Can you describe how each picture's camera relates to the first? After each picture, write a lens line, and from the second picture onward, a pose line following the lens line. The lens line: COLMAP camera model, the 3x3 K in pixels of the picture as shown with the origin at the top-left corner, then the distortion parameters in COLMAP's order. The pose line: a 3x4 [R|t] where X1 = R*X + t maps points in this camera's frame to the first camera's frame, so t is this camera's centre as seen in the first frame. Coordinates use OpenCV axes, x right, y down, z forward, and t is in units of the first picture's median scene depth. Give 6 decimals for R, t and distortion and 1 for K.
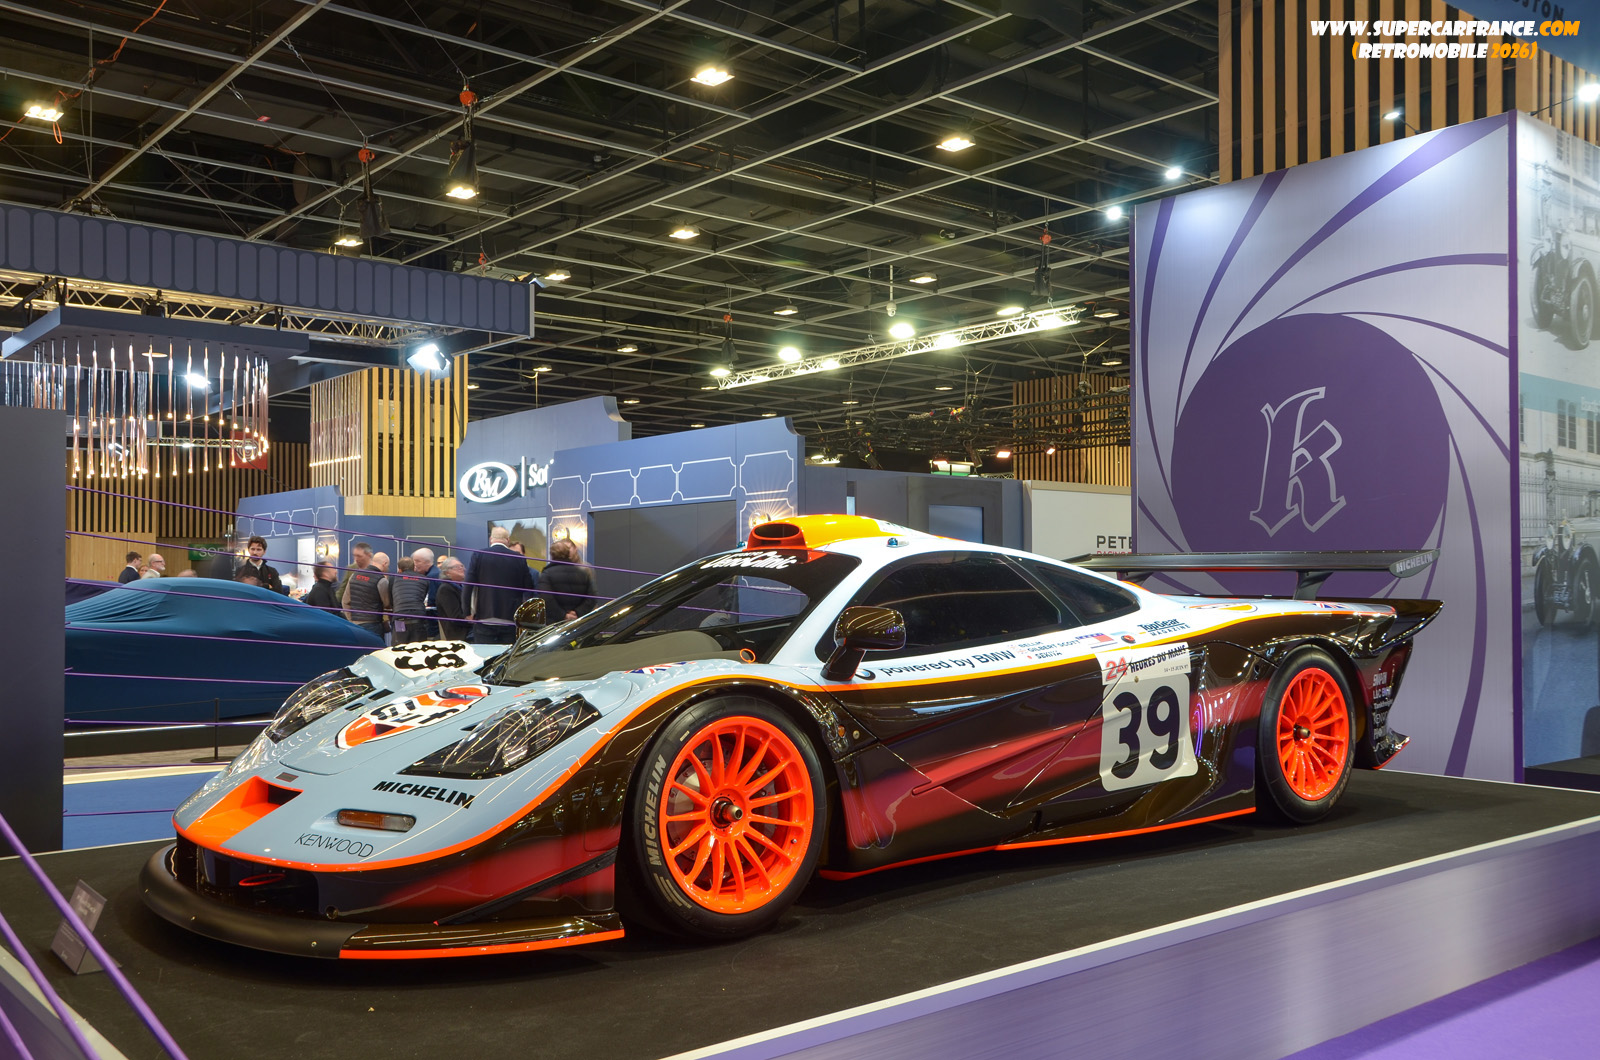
lens RADIAL K [[1421.2, 0, 800.7], [0, 1421.2, 536.3], [0, 0, 1]] dist [0.001931, 0.001393]
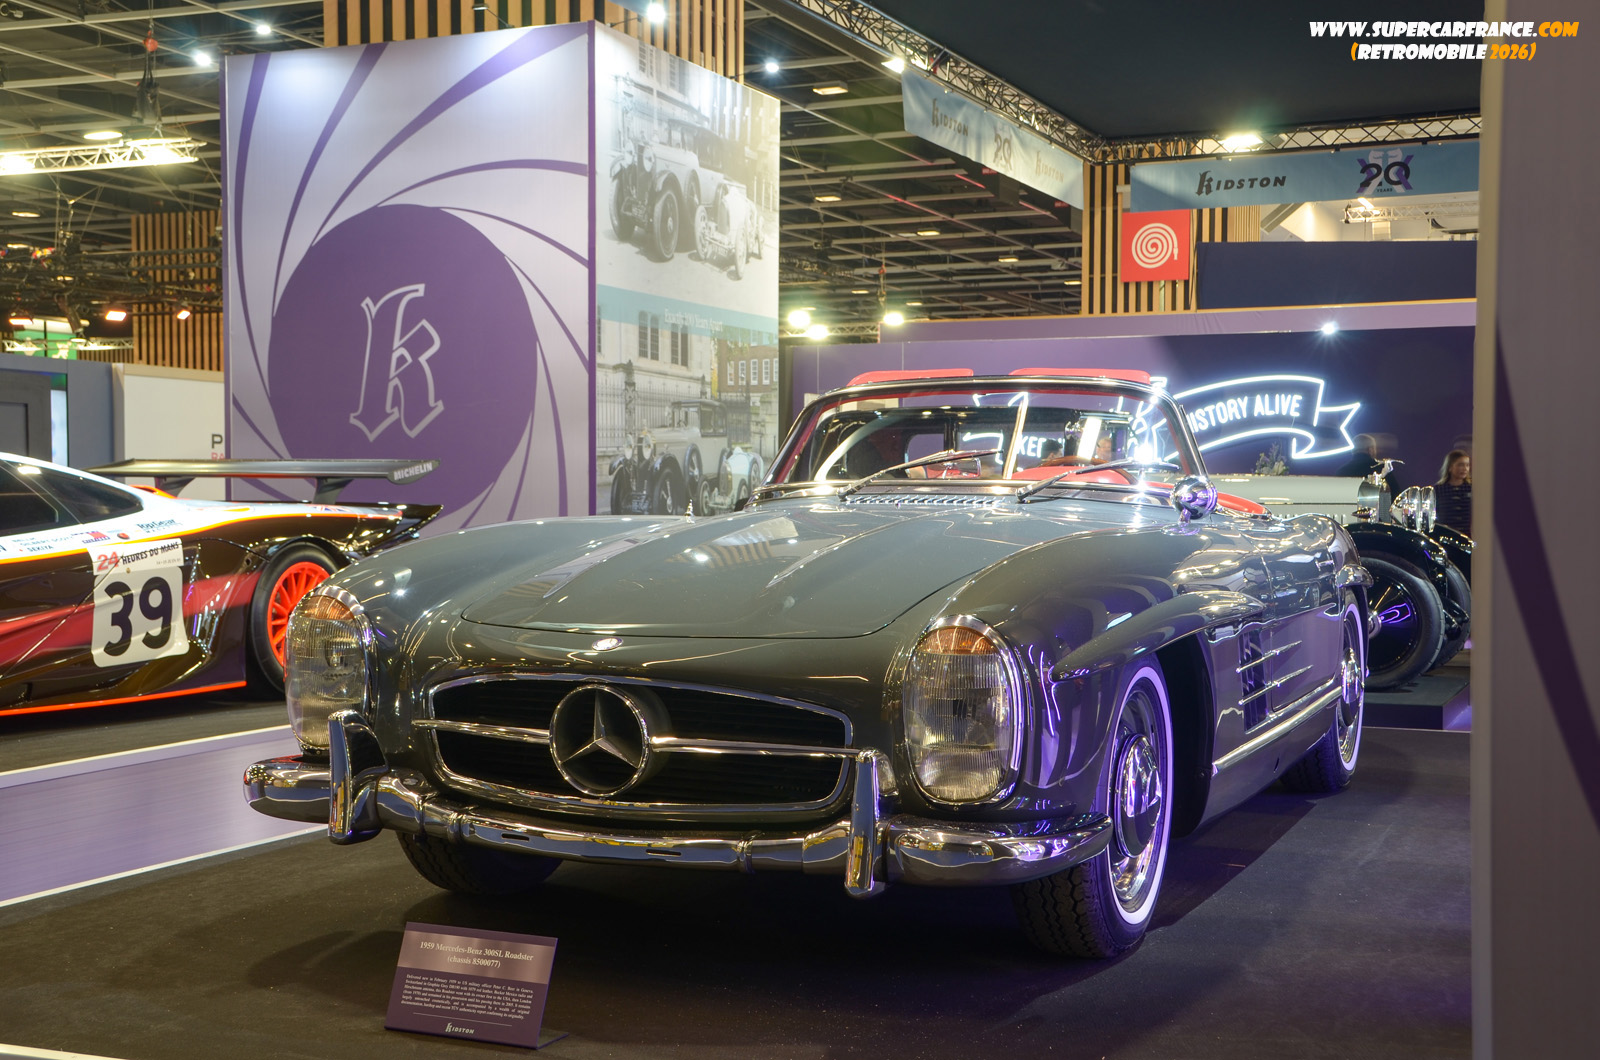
lens RADIAL K [[1978.0, 0, 800.8], [0, 1978.0, 540.1], [0, 0, 1]] dist [0.070392, 0.000000]
pose [[0.894015, -0.009141, 0.447943, 0.000472], [-0.015199, 0.998598, 0.050712, -0.006407], [-0.447779, -0.052145, 0.892623, -0.319318]]
